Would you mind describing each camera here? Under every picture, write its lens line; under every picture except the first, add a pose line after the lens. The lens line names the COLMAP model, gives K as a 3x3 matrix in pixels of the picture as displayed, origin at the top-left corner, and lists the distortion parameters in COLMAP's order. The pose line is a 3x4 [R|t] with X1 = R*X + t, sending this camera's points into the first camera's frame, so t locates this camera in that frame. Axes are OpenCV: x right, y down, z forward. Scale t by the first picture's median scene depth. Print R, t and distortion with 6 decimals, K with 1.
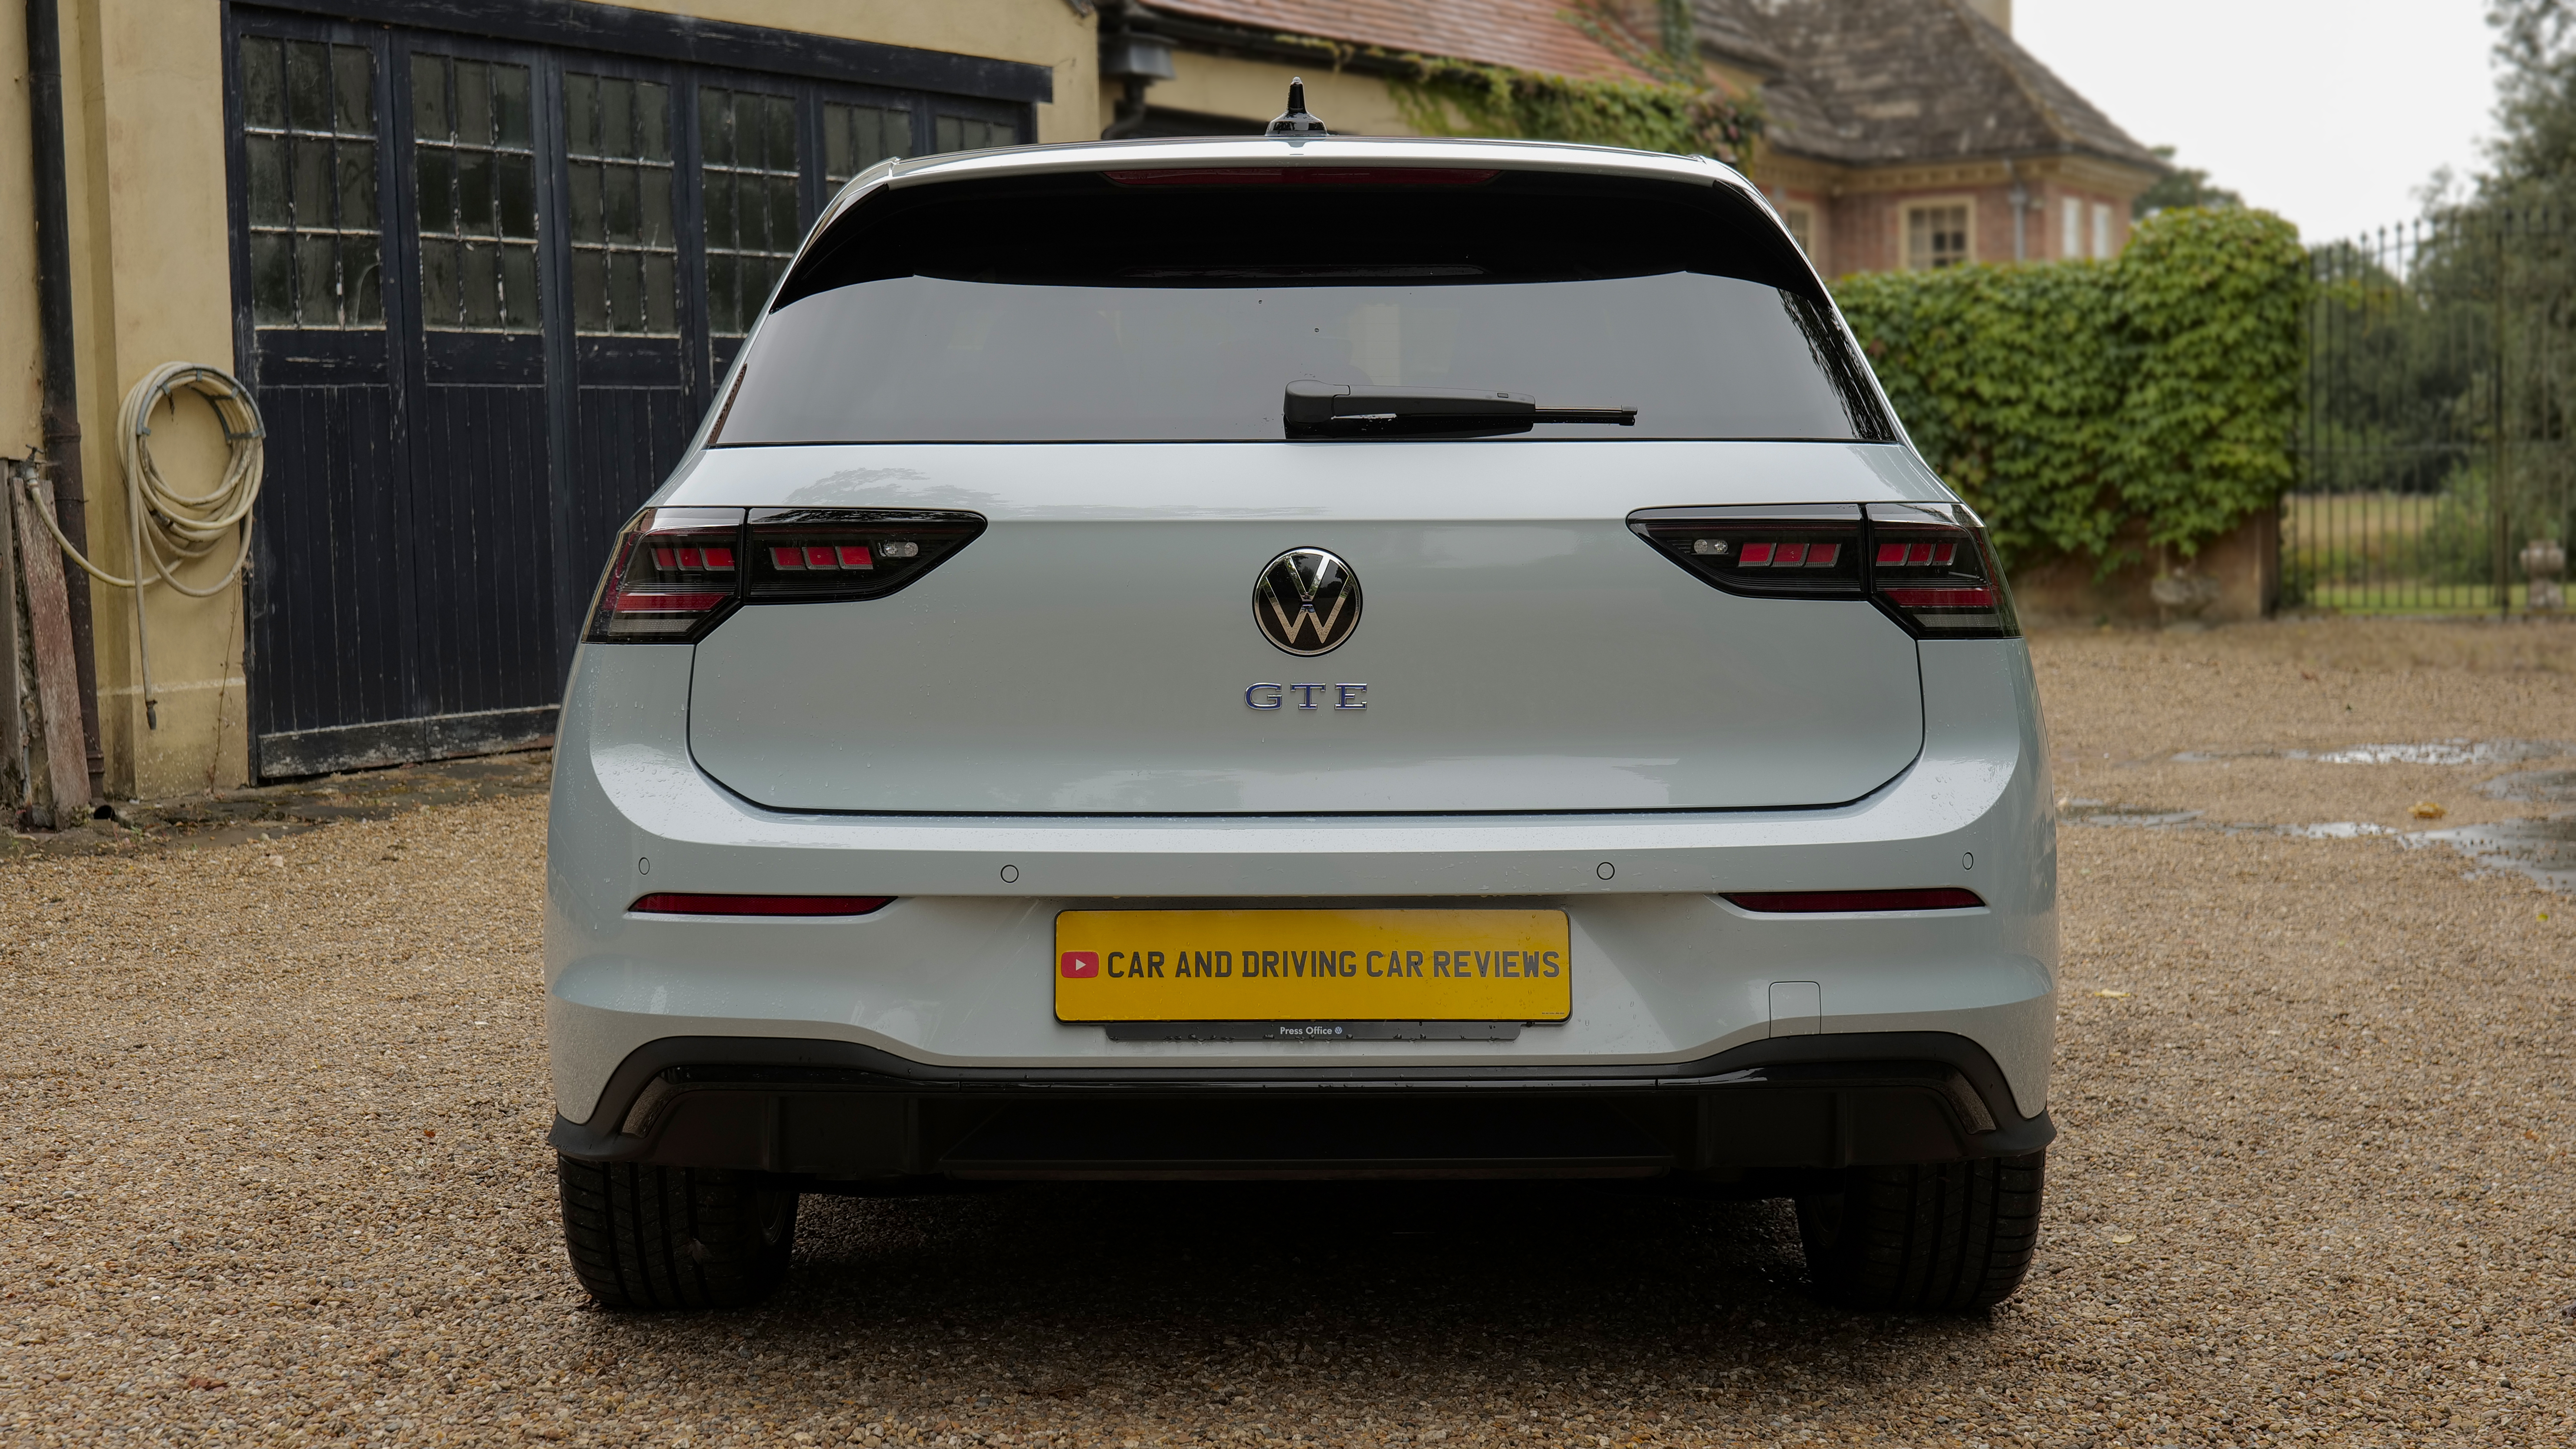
lens RADIAL K [[3578.7, 0, 1297.1], [0, 3578.7, 720.4], [0, 0, 1]] dist [0.040153, 0.000000]
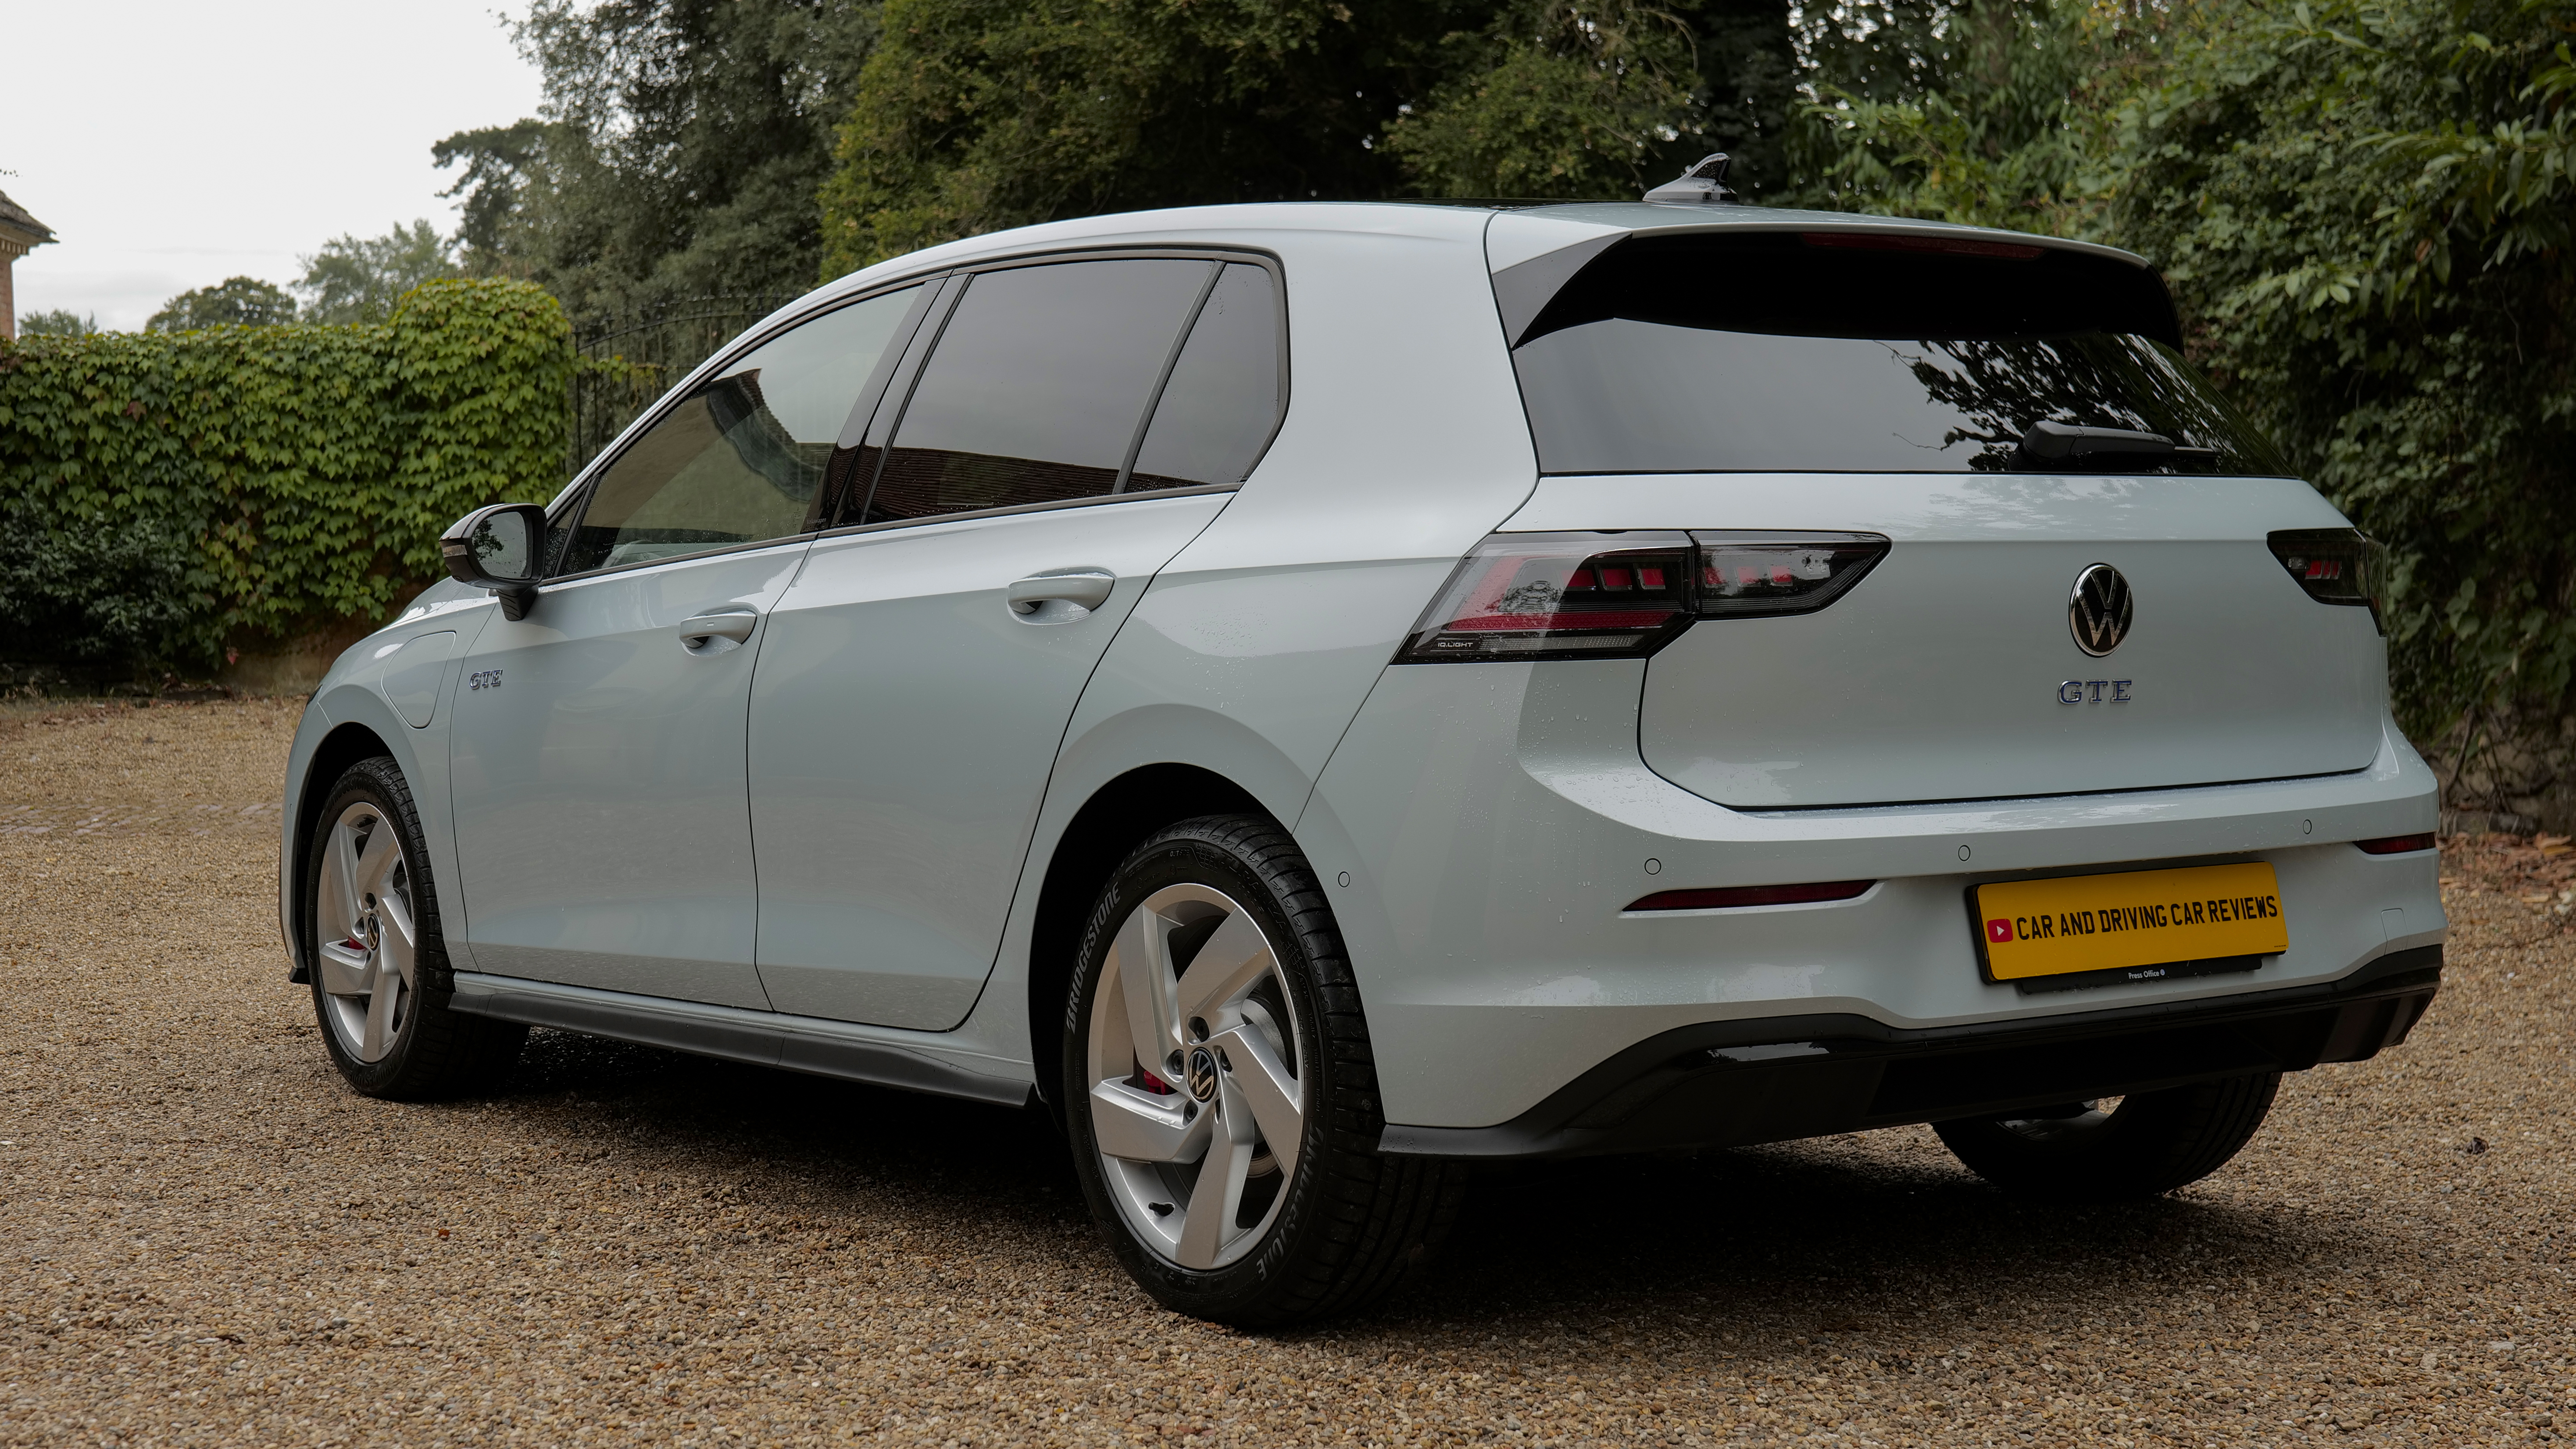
lens RADIAL K [[3578.5, 0, 1293.7], [0, 3578.5, 727.8], [0, 0, 1]] dist [0.040153, 0.000000]
pose [[0.829963, -0.031873, 0.556907, -0.124477], [0.042010, 0.999102, -0.005427, 0.000091], [-0.556235, 0.027900, 0.830557, 0.025245]]
